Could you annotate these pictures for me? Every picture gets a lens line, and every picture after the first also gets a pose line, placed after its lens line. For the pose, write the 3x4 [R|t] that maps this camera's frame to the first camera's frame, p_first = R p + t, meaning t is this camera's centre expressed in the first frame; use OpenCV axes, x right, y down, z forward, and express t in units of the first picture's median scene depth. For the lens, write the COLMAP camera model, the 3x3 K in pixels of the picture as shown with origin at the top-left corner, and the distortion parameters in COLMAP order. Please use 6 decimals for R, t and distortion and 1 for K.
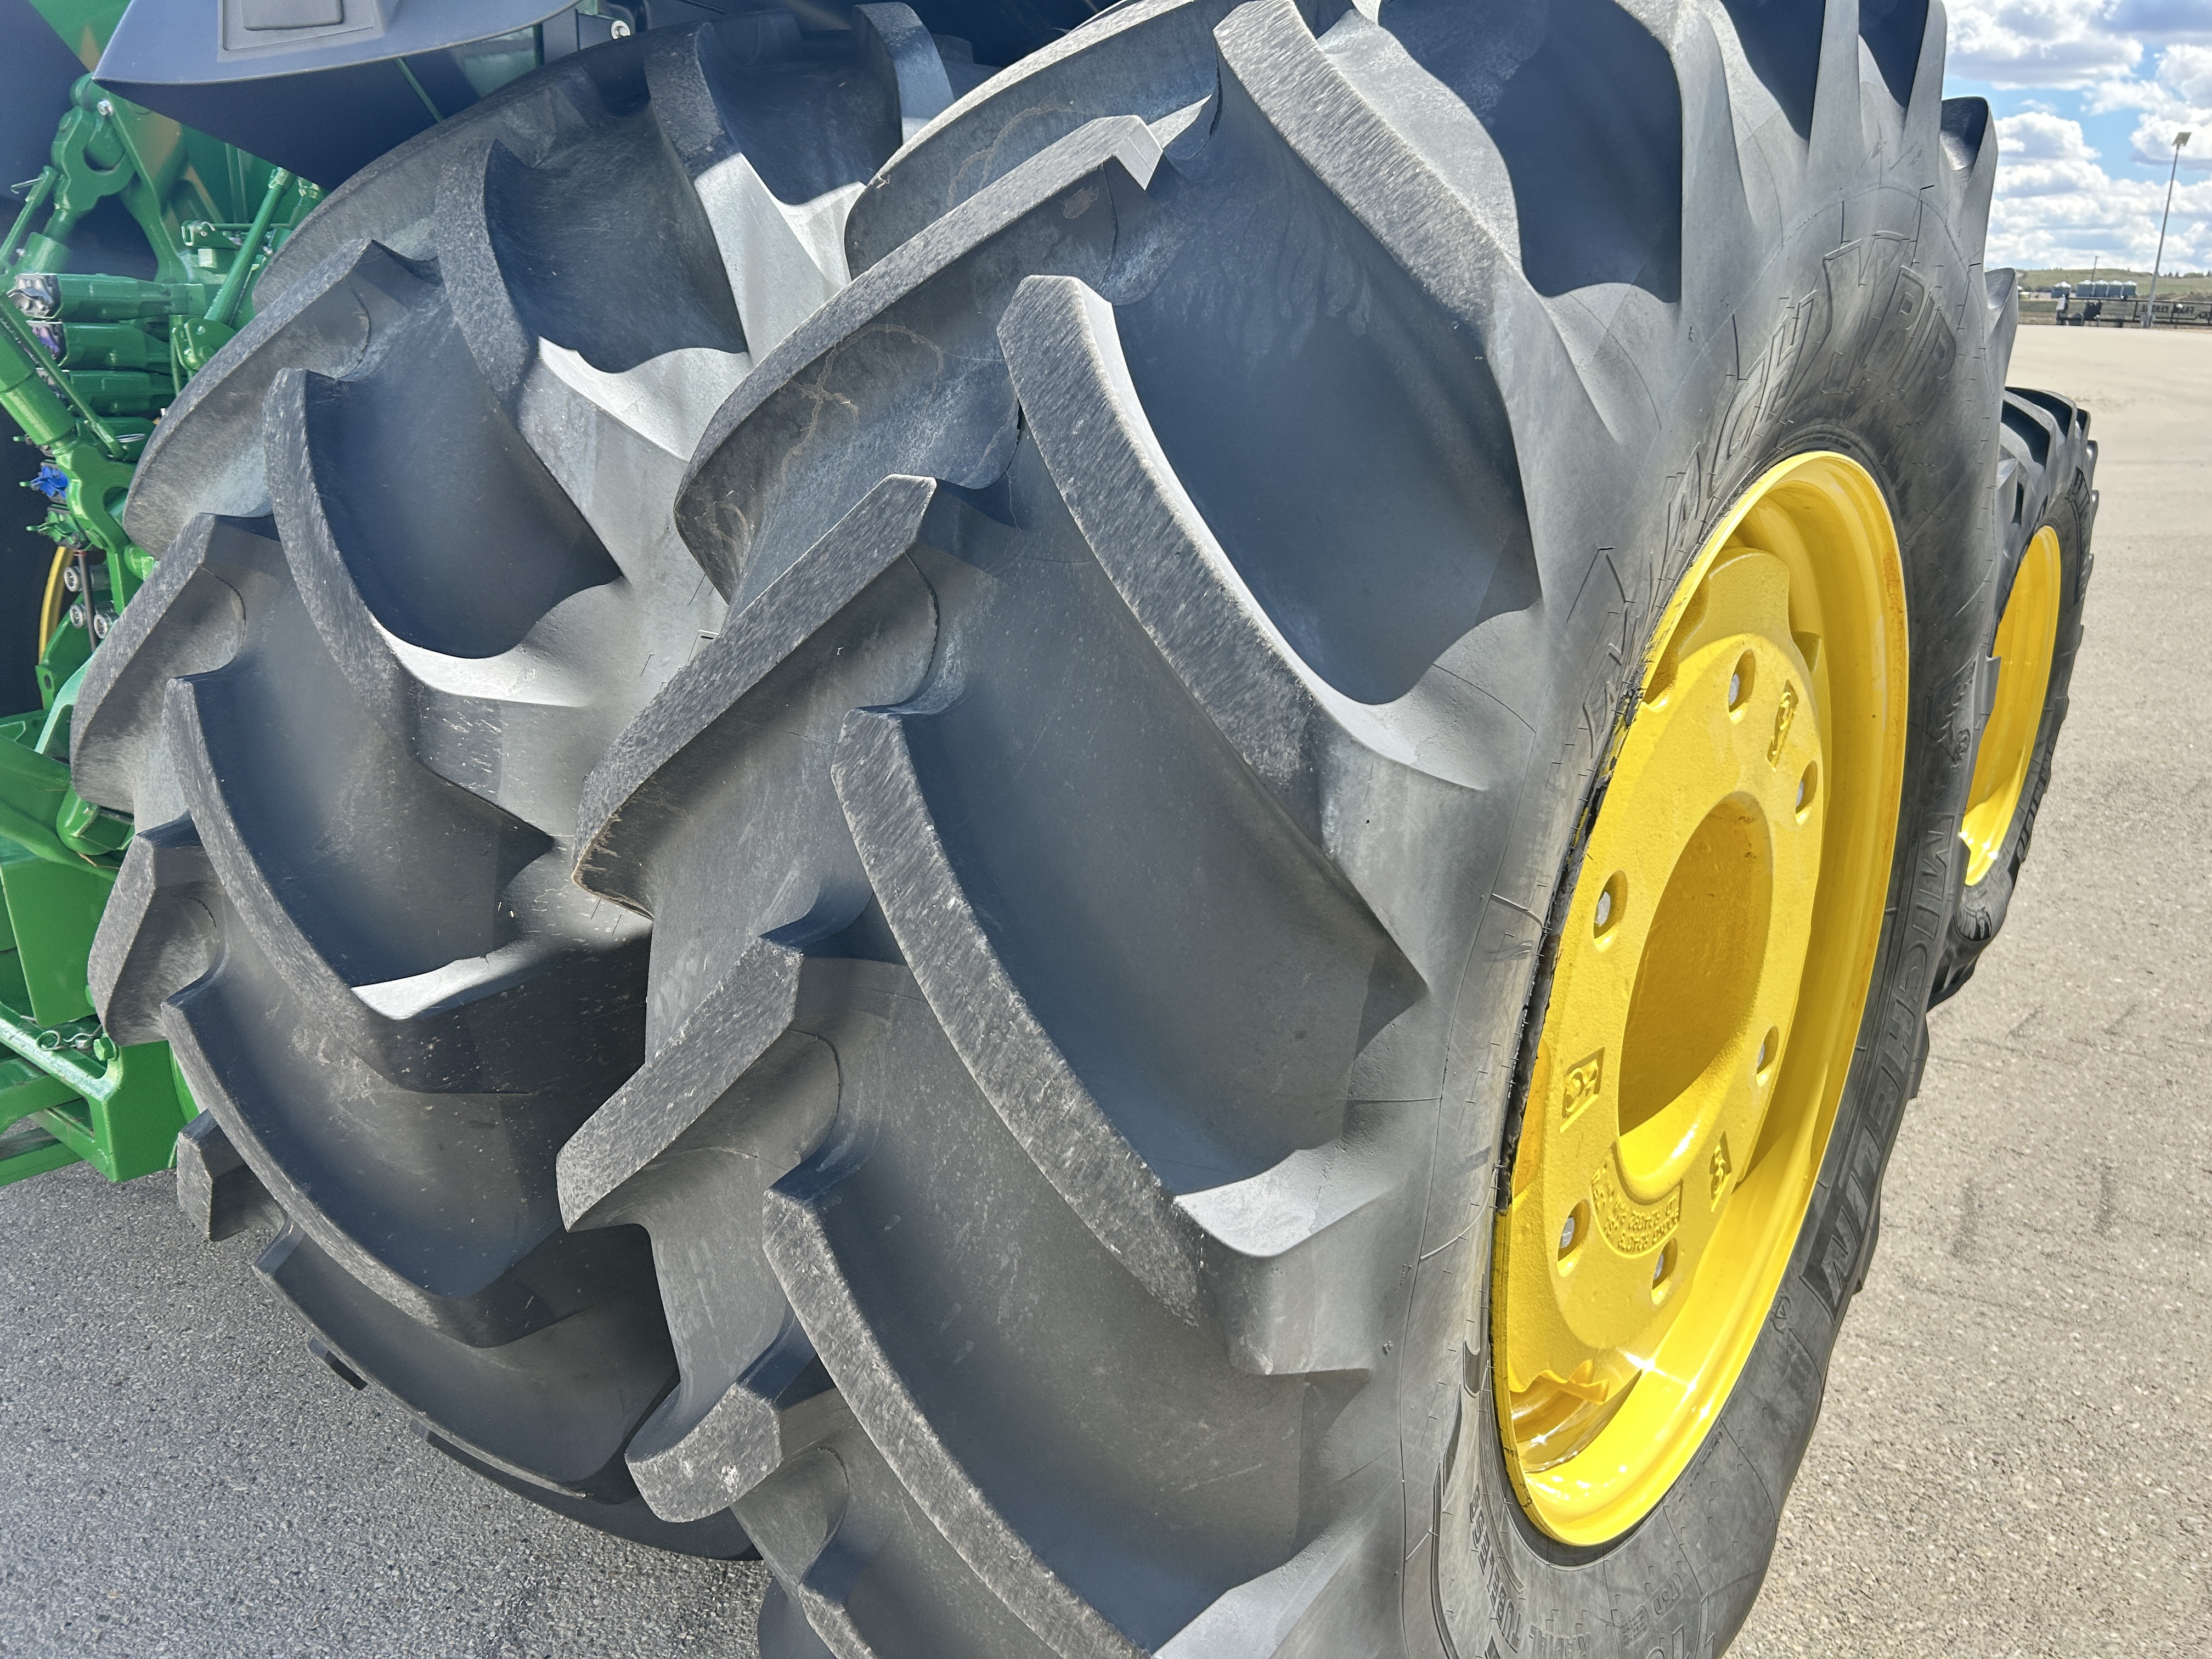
lens RADIAL K [[1668.5, 0, 1098.4], [0, 1668.5, 837.0], [0, 0, 1]] dist [0.046003, -0.042858]
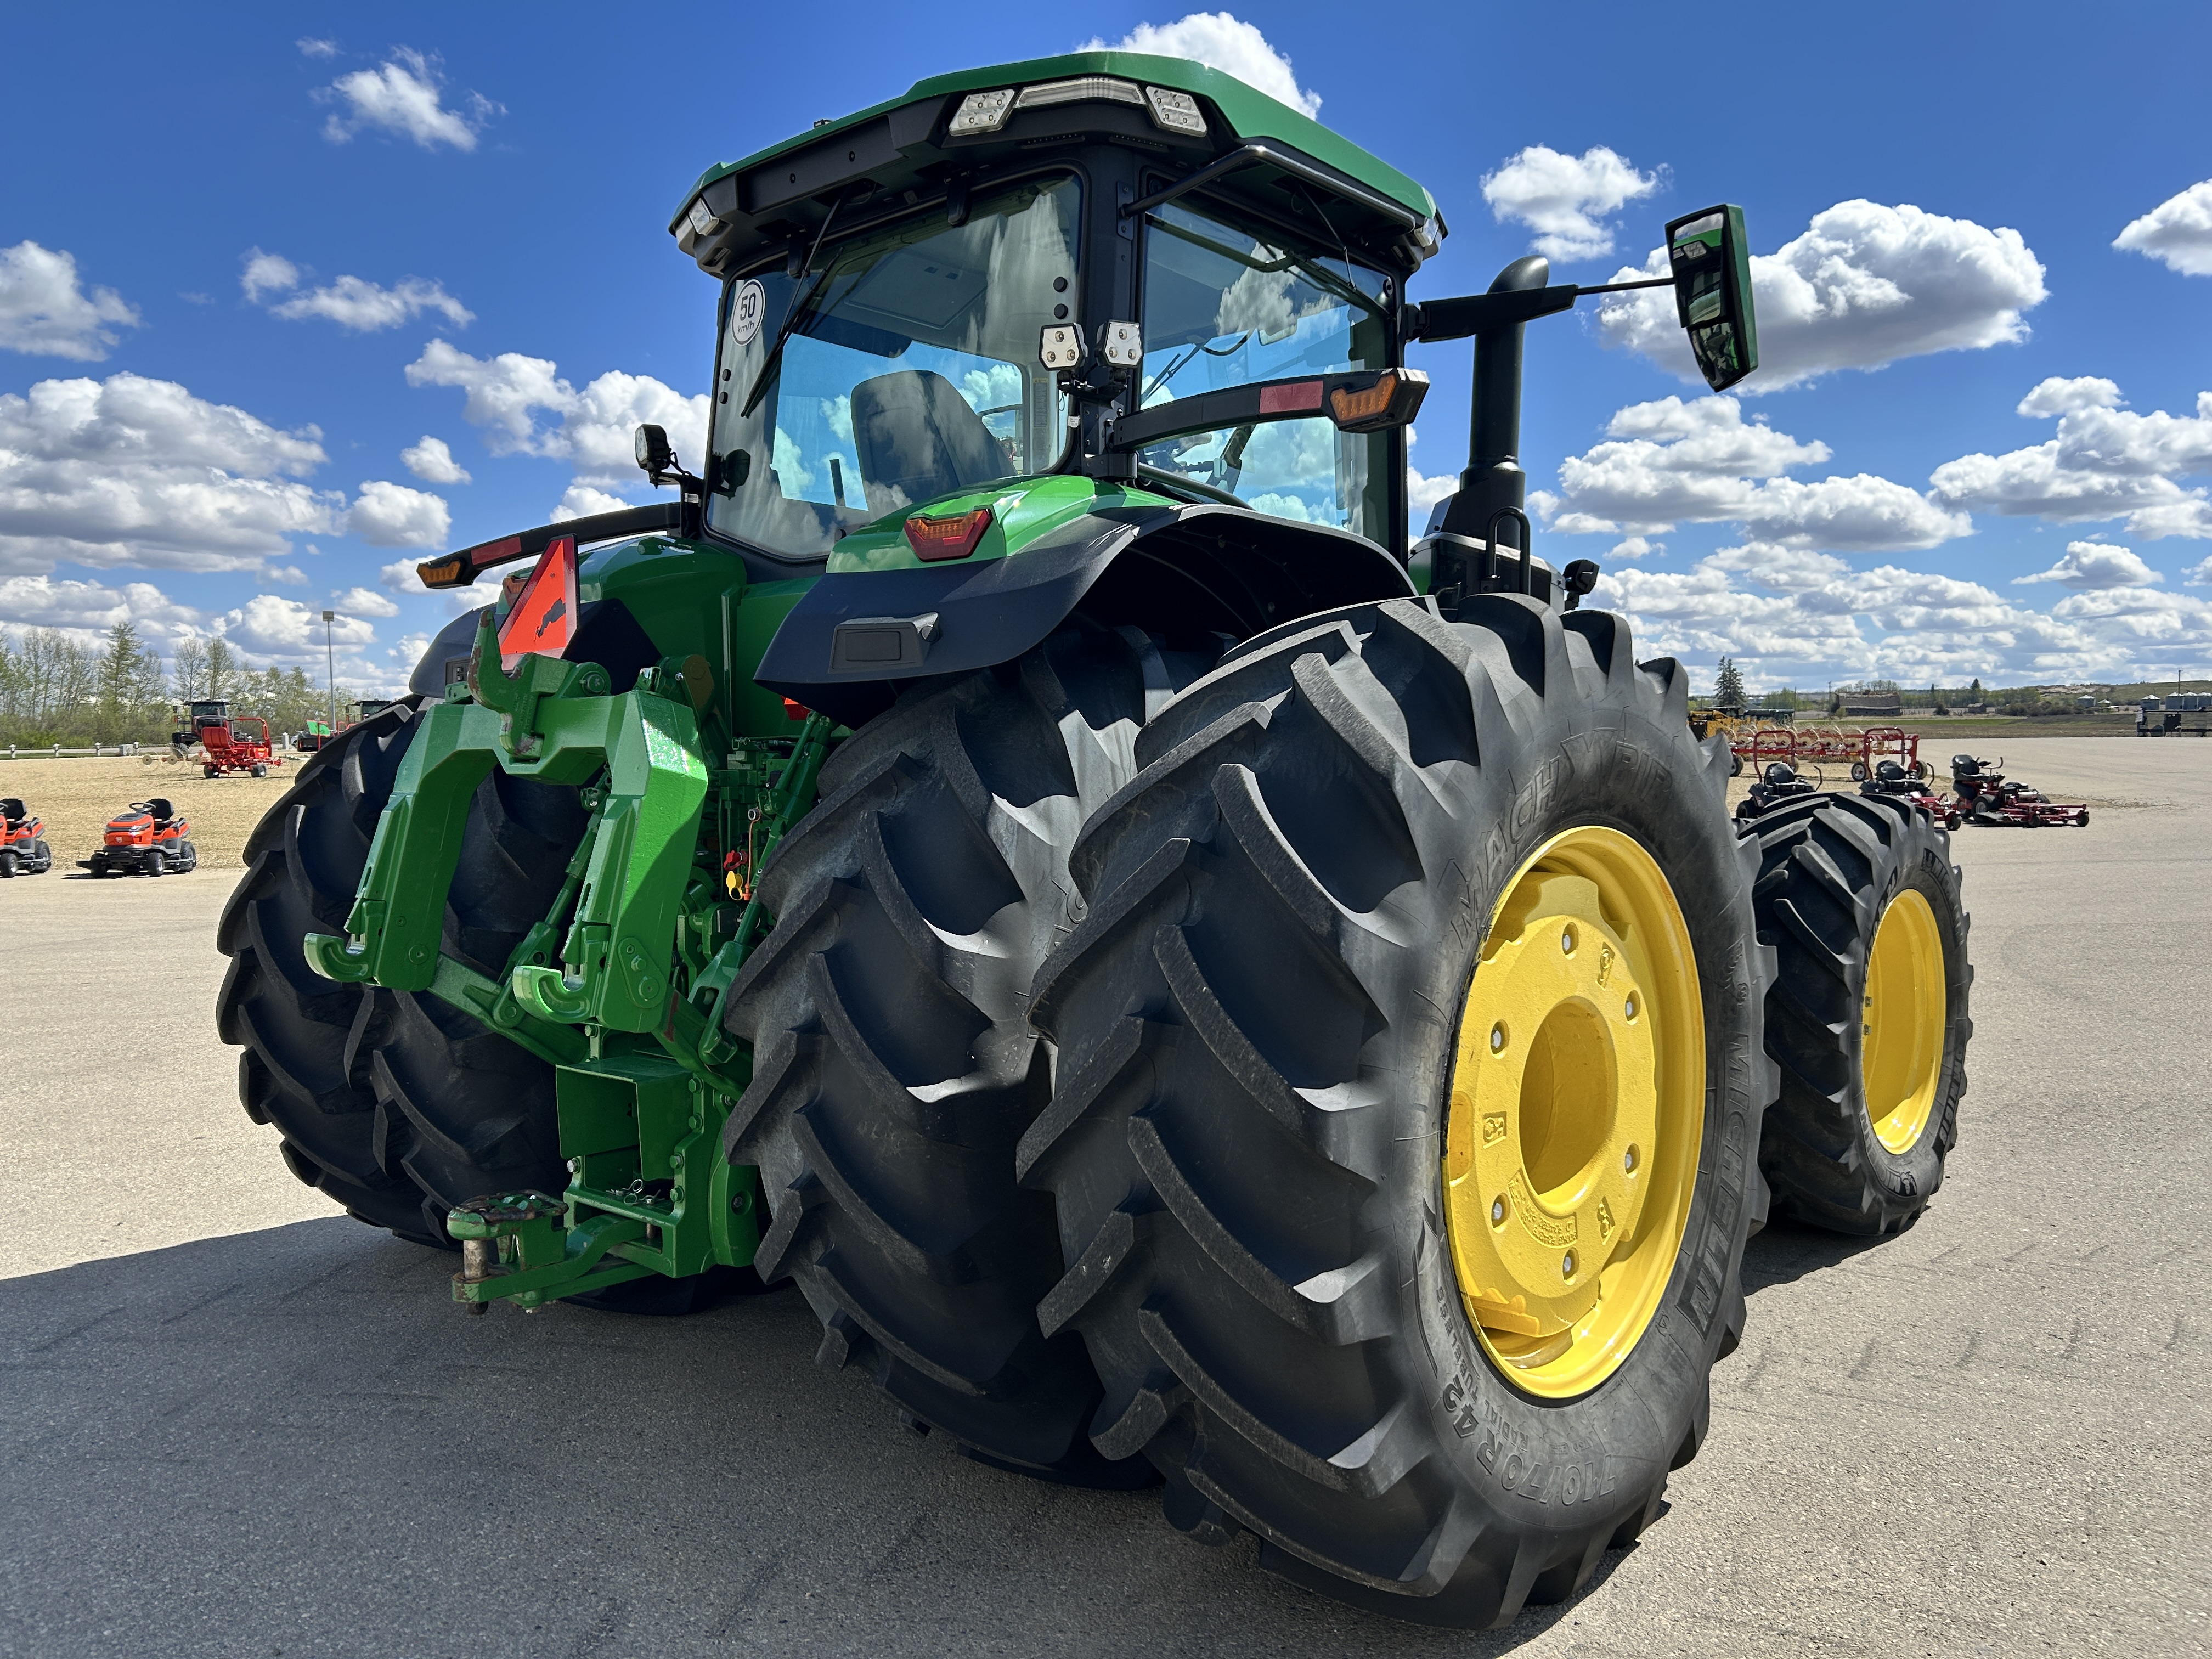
lens RADIAL K [[1668.5, 0, 1108.0], [0, 1668.5, 828.0], [0, 0, 1]] dist [0.046003, -0.042858]
pose [[0.997894, -0.029466, -0.057795, -0.055061], [0.013734, 0.966658, -0.255704, 0.322509], [0.063402, 0.254372, 0.965026, -1.135913]]
